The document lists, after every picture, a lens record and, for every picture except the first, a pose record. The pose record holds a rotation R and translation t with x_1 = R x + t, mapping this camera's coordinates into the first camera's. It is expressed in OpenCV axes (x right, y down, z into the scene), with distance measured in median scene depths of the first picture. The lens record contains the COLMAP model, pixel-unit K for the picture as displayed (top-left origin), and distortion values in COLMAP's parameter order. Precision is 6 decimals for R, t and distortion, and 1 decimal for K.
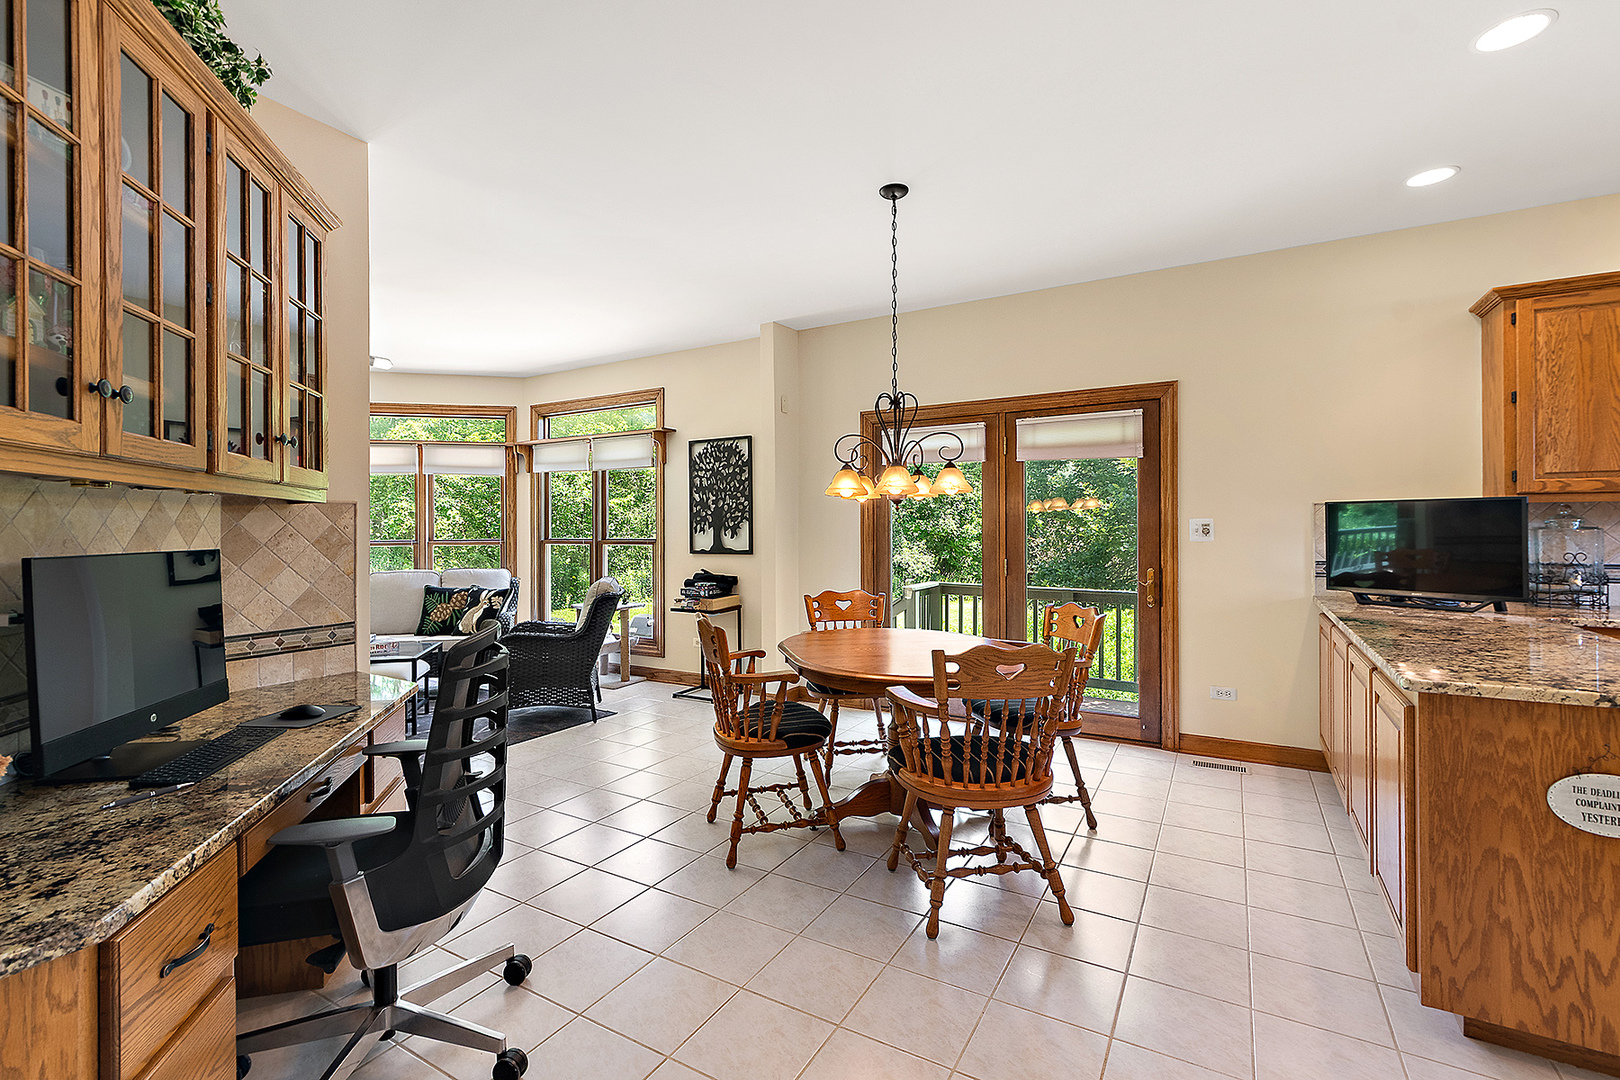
lens RADIAL K [[725.9, 0, 812.5], [0, 725.9, 530.3], [0, 0, 1]] dist [-0.003049, 0.000221]
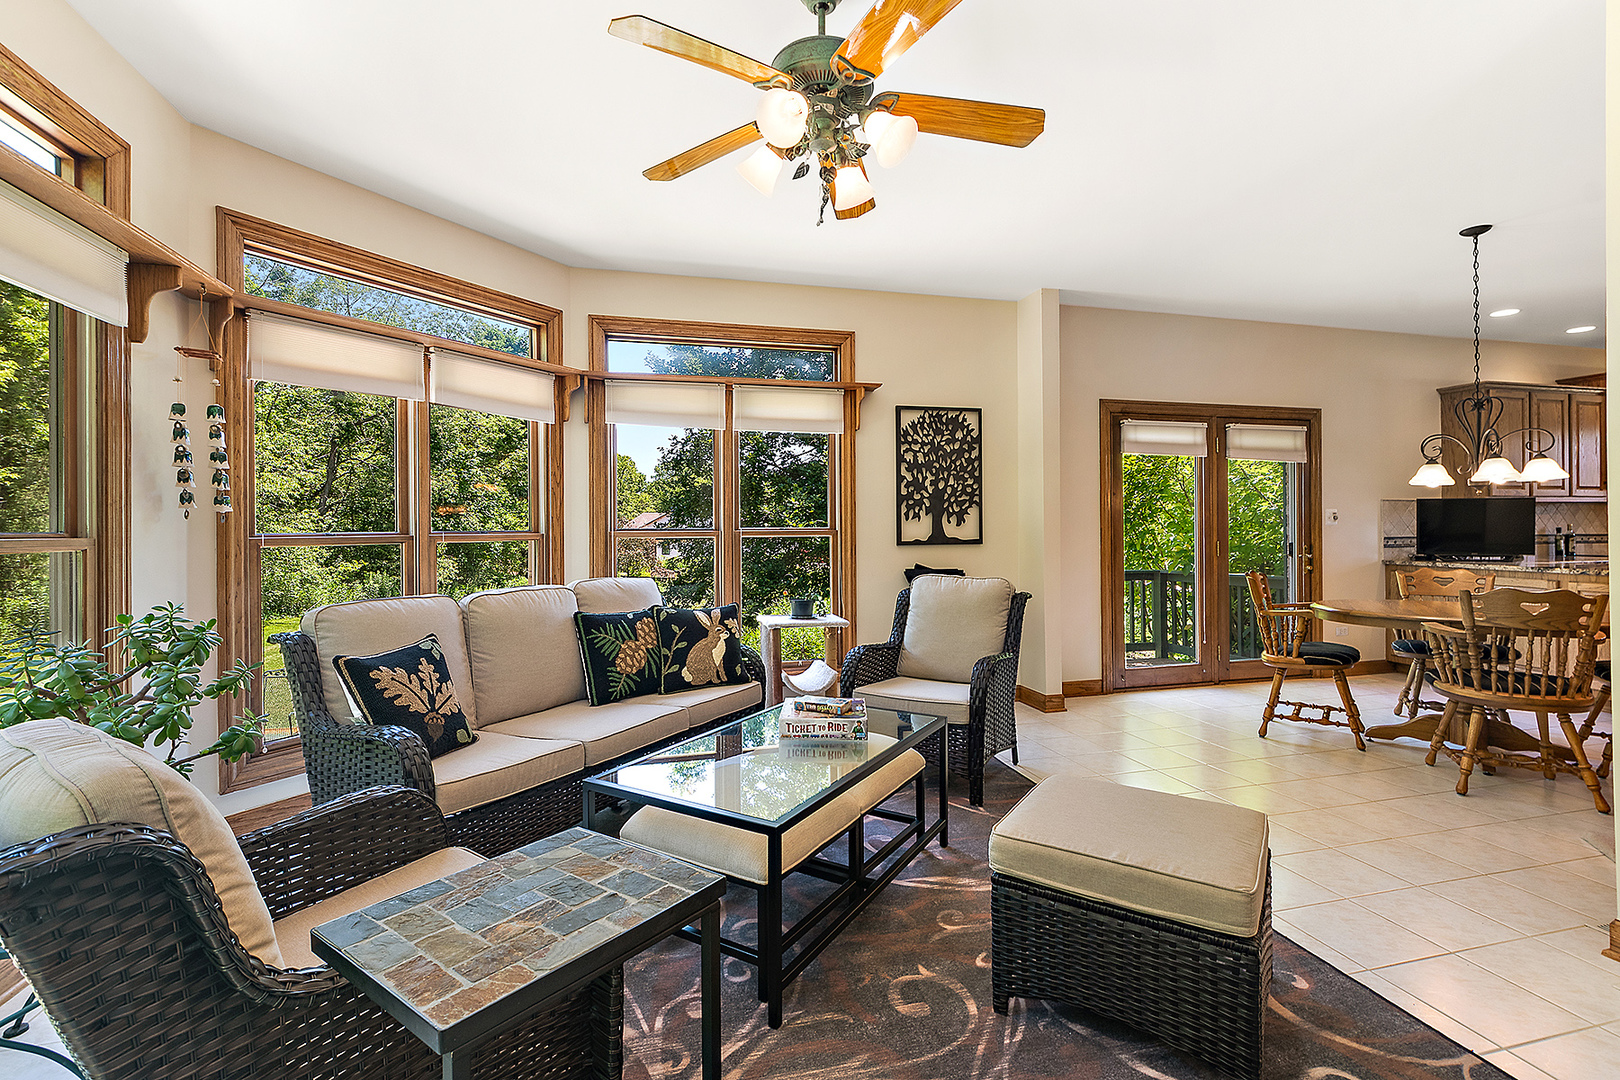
lens RADIAL K [[725.9, 0, 809.4], [0, 725.9, 528.8], [0, 0, 1]] dist [-0.003049, 0.000221]
pose [[0.706548, 0.000148, 0.707665, -0.834148], [0.003482, 0.999987, -0.003686, 0.016721], [-0.707656, 0.005069, 0.706539, 0.516246]]
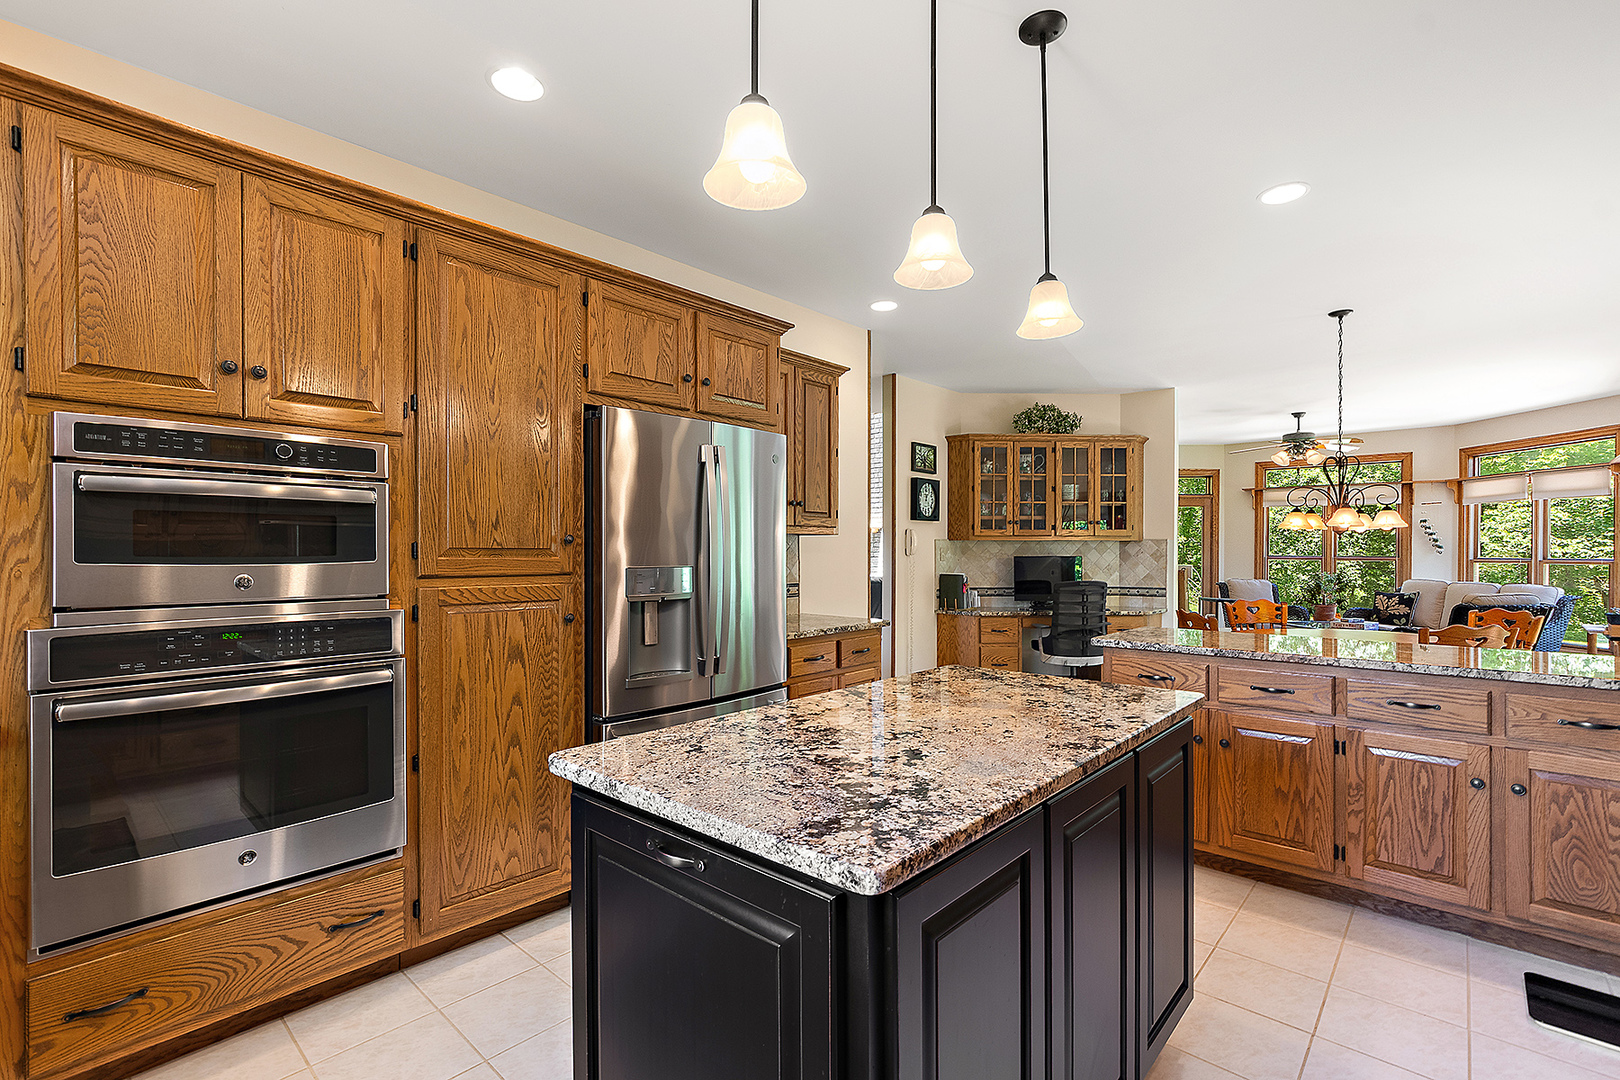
lens RADIAL K [[725.9, 0, 806.6], [0, 725.9, 551.9], [0, 0, 1]] dist [-0.003049, 0.000221]
pose [[-0.207364, 0.008370, -0.978228, 0.939793], [0.001879, 0.999965, 0.008157, -0.008482], [0.978262, -0.000147, -0.207373, 0.148564]]
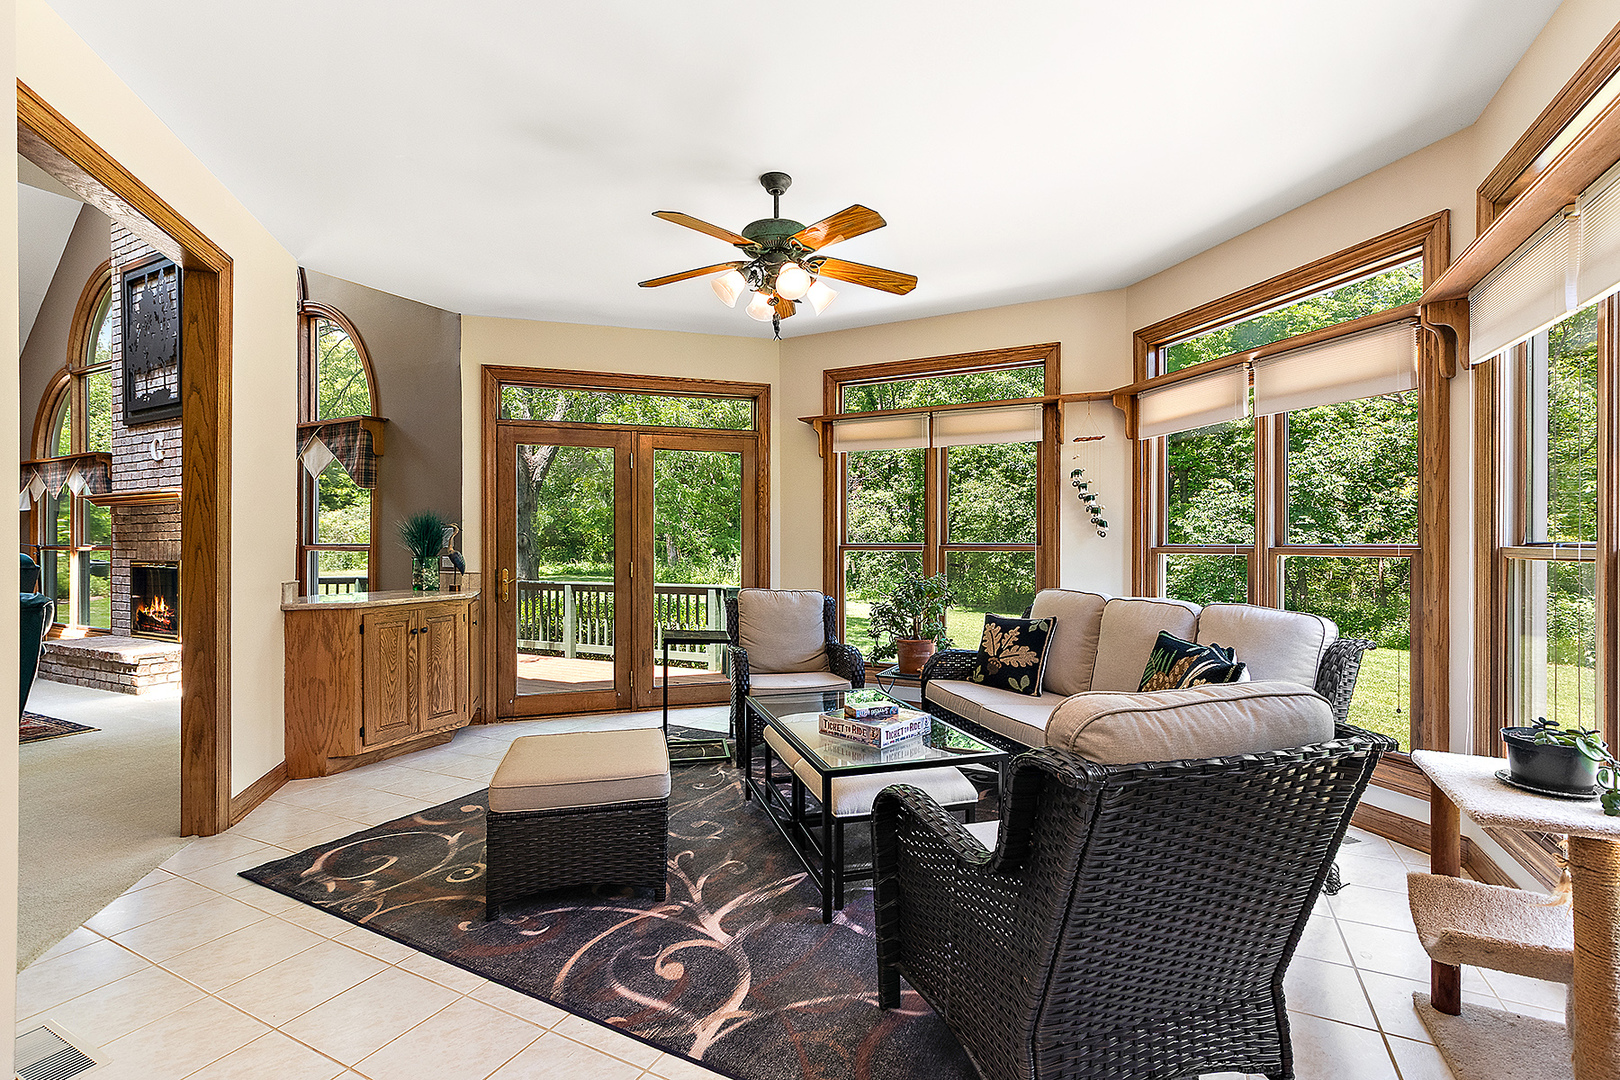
lens RADIAL K [[725.9, 0, 807.2], [0, 725.9, 546.8], [0, 0, 1]] dist [-0.003049, 0.000221]
pose [[0.054504, 0.009069, -0.998472, -0.037571], [0.001659, 0.999957, 0.009173, 0.012490], [0.998512, -0.002156, 0.054487, 0.758906]]
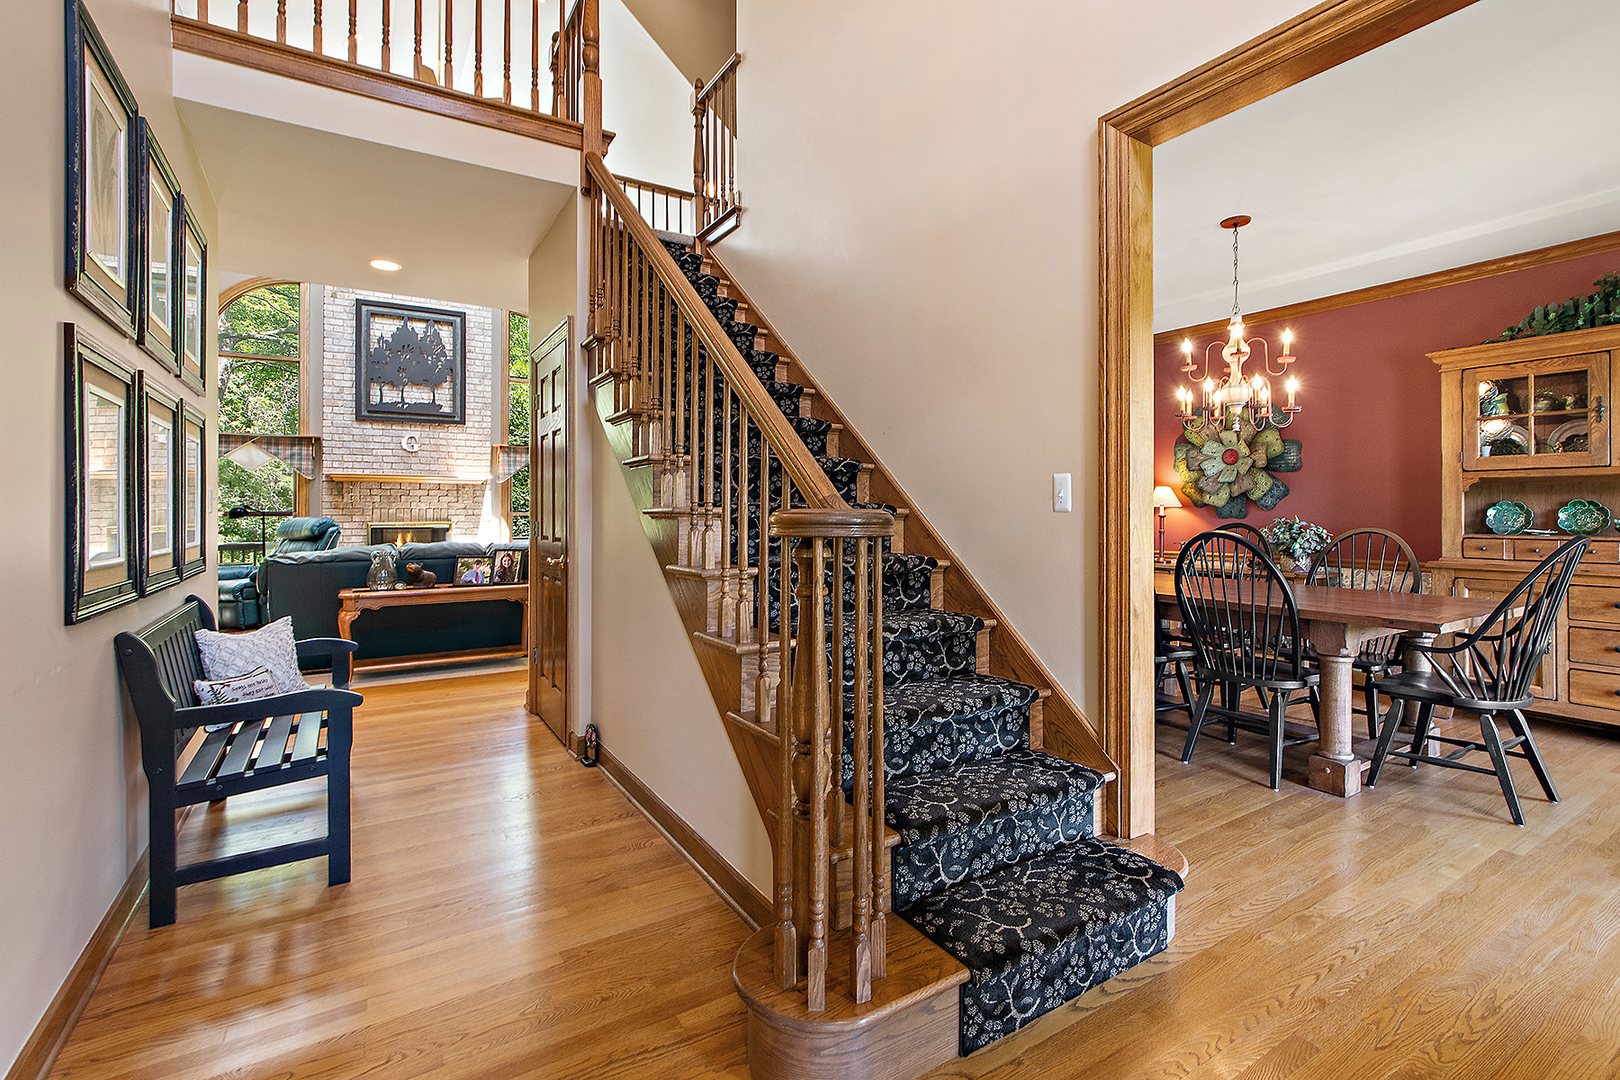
lens RADIAL K [[725.9, 0, 789.0], [0, 725.9, 510.6], [0, 0, 1]] dist [-0.003049, 0.000221]
pose [[0.879880, 0.001070, -0.475195, 0.241145], [-0.002774, 0.999992, -0.002884, 0.016924], [0.475188, 0.003856, 0.879876, -1.226582]]
